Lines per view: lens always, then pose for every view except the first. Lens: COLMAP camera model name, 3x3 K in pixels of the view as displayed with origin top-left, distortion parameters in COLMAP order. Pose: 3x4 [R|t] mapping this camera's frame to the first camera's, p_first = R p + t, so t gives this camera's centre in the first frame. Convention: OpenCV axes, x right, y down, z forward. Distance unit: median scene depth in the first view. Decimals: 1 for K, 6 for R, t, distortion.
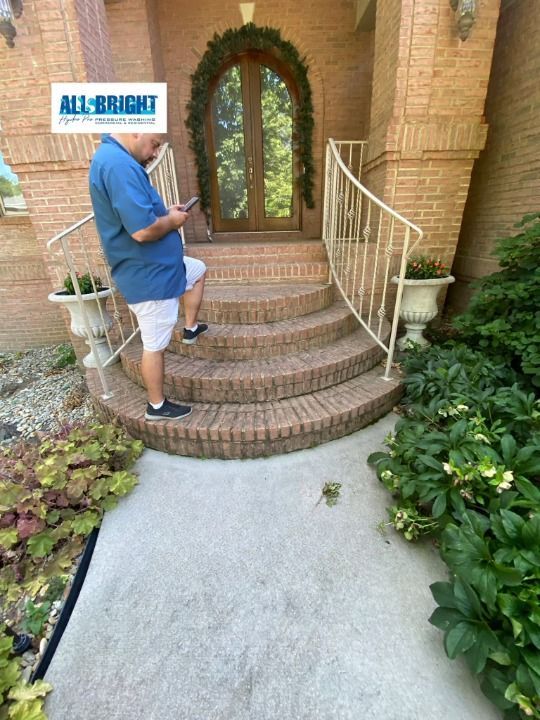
lens RADIAL K [[287.4, 0, 283.0], [0, 287.4, 360.5], [0, 0, 1]] dist [0.000834, -0.000094]
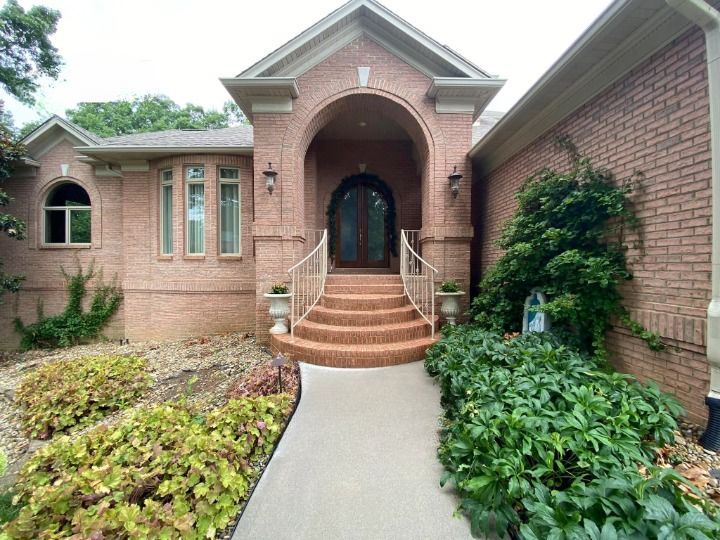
lens RADIAL K [[285.7, 0, 360.0], [0, 285.7, 265.0], [0, 0, 1]] dist [0.002372, -0.000137]
pose [[0.998528, 0.031287, -0.044297, -0.051437], [-0.047012, 0.906571, -0.419426, 0.372386], [0.027036, 0.420892, 0.906708, -0.827869]]
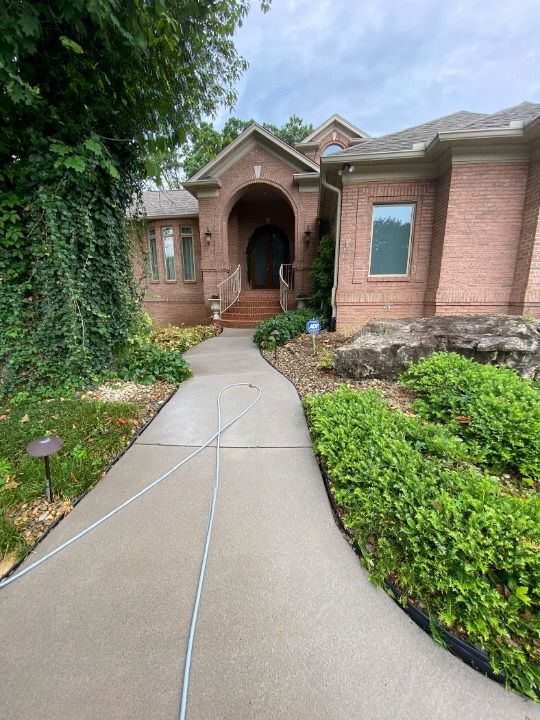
lens RADIAL K [[289.8, 0, 271.5], [0, 289.8, 360.9], [0, 0, 1]] dist [-0.003323, -0.000408]
pose [[0.982649, 0.068719, -0.172274, 0.855172], [-0.103135, 0.974439, -0.199581, 1.340472], [0.154155, 0.213886, 0.964619, -2.596584]]
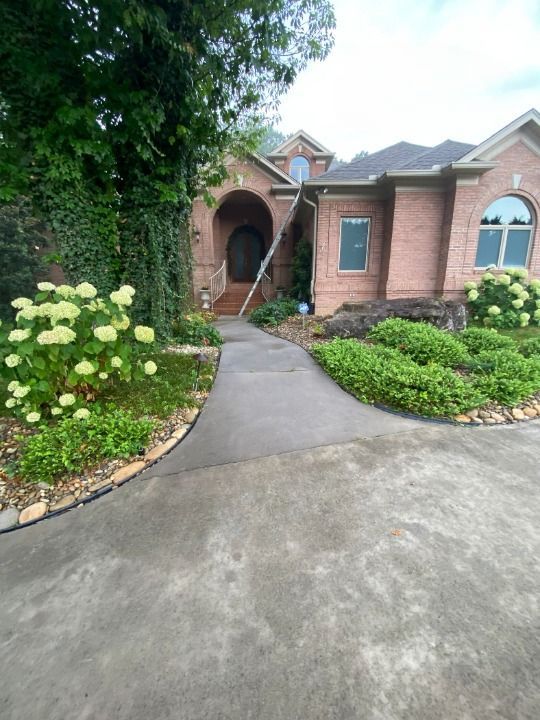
lens RADIAL K [[285.7, 0, 271.9], [0, 285.7, 362.6], [0, 0, 1]] dist [0.002372, -0.000137]
pose [[0.998689, 0.038599, -0.033614, 0.589412], [-0.044199, 0.981542, -0.186071, 1.710764], [0.025812, 0.187313, 0.981961, -3.251301]]
